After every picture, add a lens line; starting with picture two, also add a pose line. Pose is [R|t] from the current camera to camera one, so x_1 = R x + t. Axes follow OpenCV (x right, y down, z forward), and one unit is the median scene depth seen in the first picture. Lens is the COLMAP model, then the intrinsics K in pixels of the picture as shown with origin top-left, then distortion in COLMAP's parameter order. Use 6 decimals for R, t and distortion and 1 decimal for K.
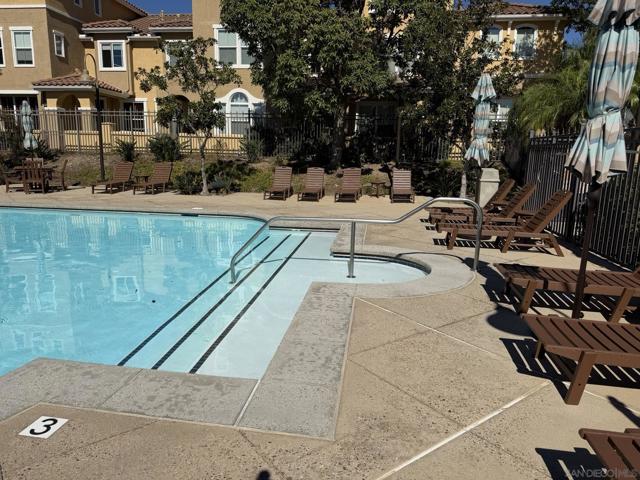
lens RADIAL K [[449.3, 0, 322.3], [0, 449.3, 243.2], [0, 0, 1]] dist [0.033357, -0.046309]
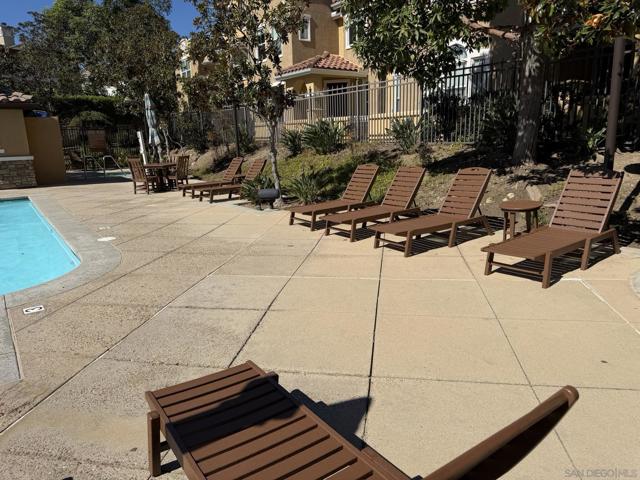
lens RADIAL K [[449.3, 0, 322.9], [0, 449.3, 242.2], [0, 0, 1]] dist [0.033357, -0.046309]
pose [[0.692769, 0.129442, -0.709447, 0.284058], [-0.099095, 0.991514, 0.084141, -0.119519], [0.714318, 0.012012, 0.699718, 0.576644]]
